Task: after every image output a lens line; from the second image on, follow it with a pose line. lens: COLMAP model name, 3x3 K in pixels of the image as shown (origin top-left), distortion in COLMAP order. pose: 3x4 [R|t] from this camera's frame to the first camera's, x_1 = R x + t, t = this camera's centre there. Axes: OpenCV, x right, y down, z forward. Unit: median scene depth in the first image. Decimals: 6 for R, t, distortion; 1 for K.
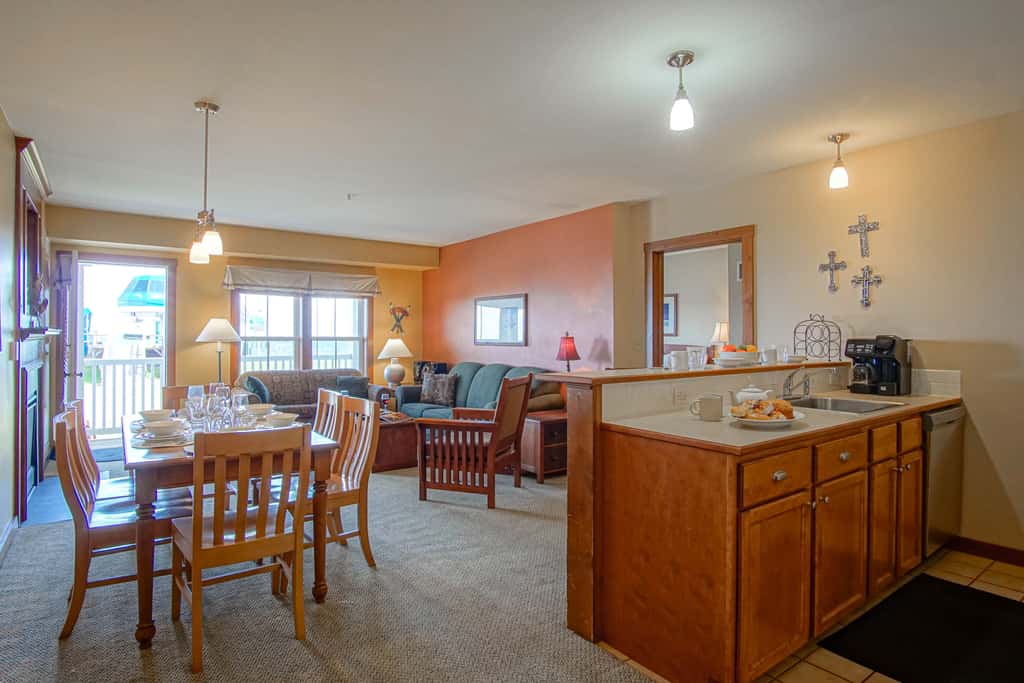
lens RADIAL K [[550.2, 0, 505.0], [0, 550.2, 330.4], [0, 0, 1]] dist [-0.017341, 0.000508]
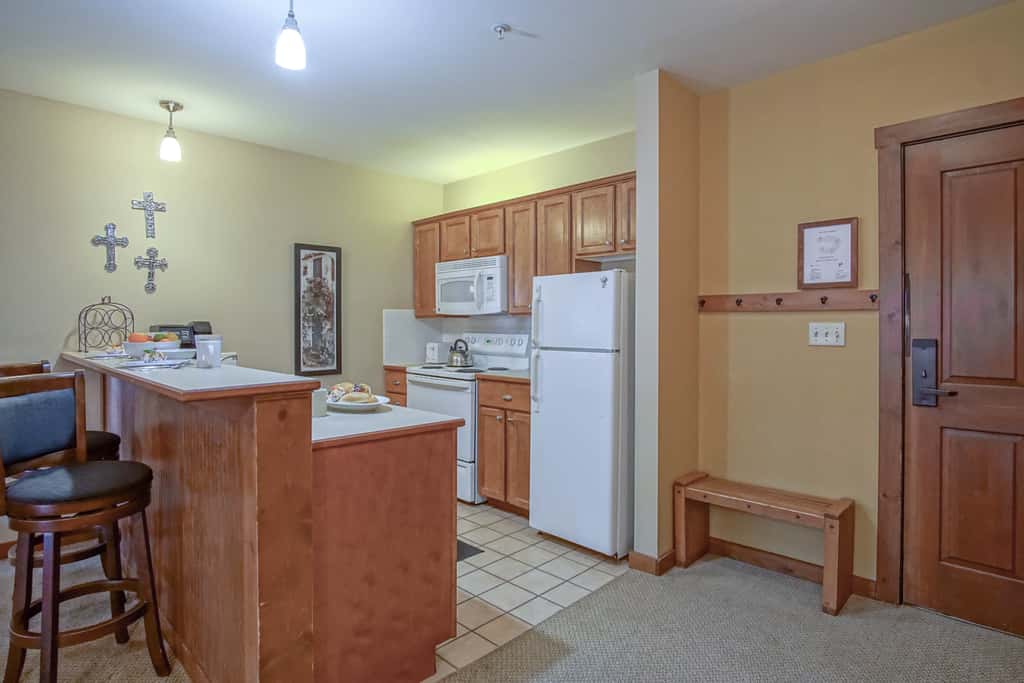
lens RADIAL K [[550.2, 0, 505.0], [0, 550.2, 330.4], [0, 0, 1]] dist [-0.017341, 0.000508]
pose [[-0.146606, -0.012402, 0.989117, -0.365862], [-0.009243, 0.999895, 0.011168, 0.008189], [-0.989152, -0.007505, -0.146705, 0.554024]]
